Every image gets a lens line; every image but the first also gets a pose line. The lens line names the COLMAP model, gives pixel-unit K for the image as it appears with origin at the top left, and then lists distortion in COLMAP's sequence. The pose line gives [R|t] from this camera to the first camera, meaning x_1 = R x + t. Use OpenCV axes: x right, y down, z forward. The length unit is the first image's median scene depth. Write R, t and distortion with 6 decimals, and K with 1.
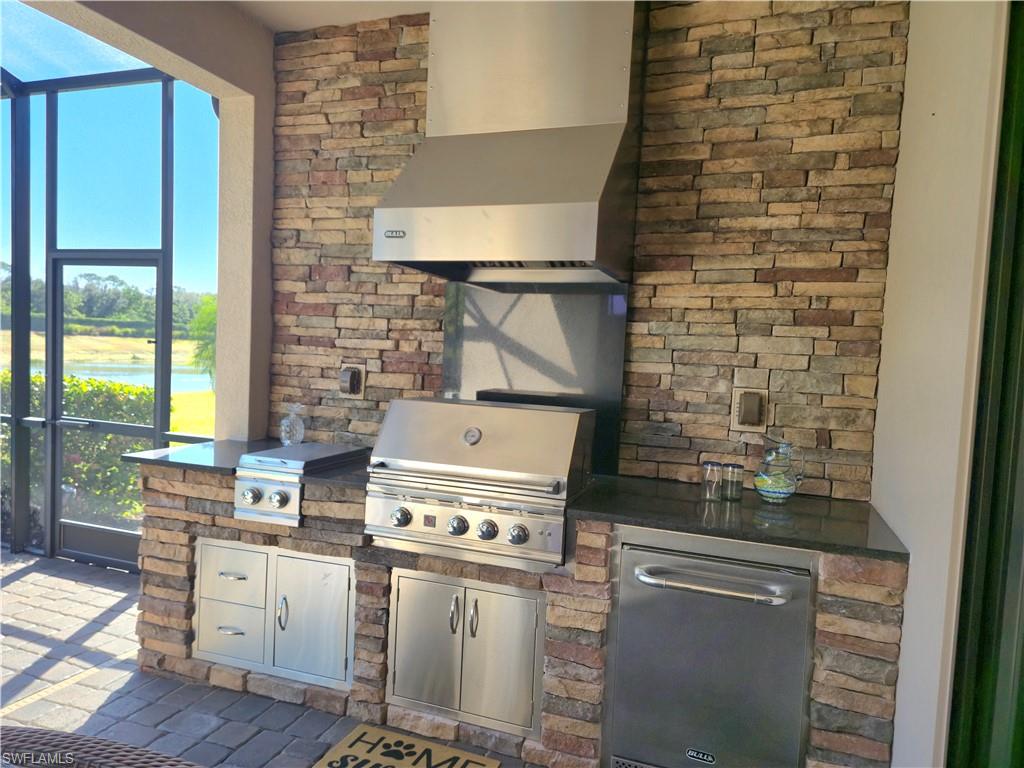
lens RADIAL K [[680.7, 0, 512.0], [0, 680.7, 394.7], [0, 0, 1]] dist [0.074622, -0.064857]
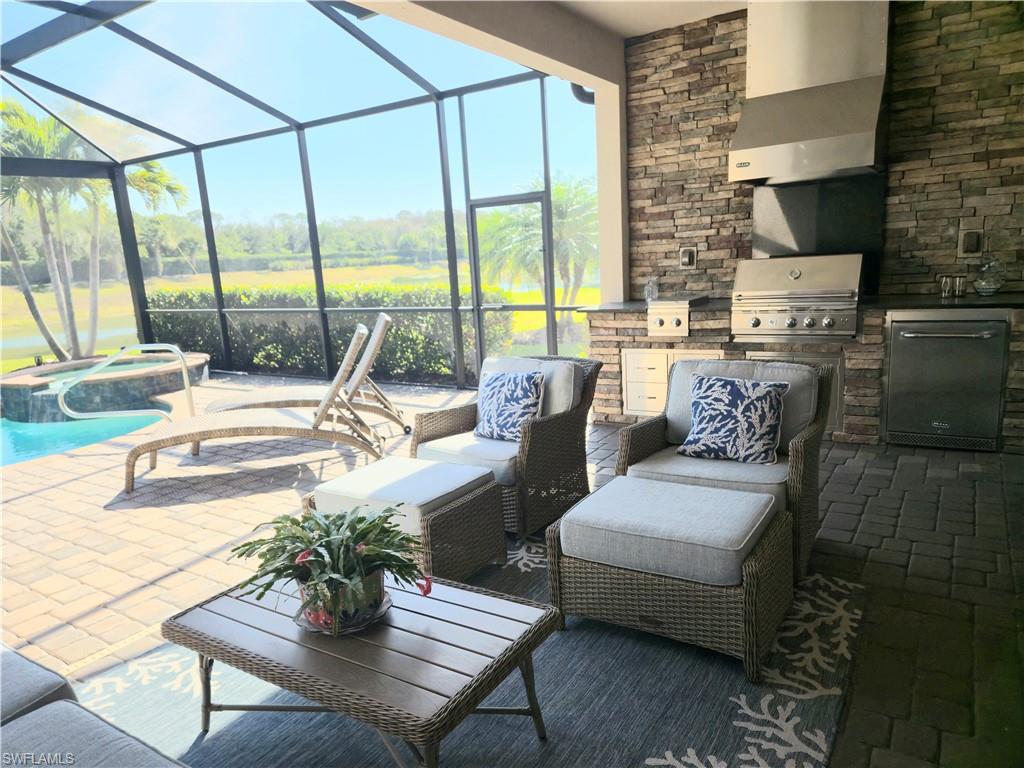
lens RADIAL K [[680.7, 0, 512.0], [0, 680.7, 394.7], [0, 0, 1]] dist [0.074622, -0.064857]
pose [[0.965910, -0.055100, -0.252945, -0.288041], [0.090319, 0.987417, 0.129805, 0.060766], [0.242610, -0.148226, 0.958733, -0.840601]]
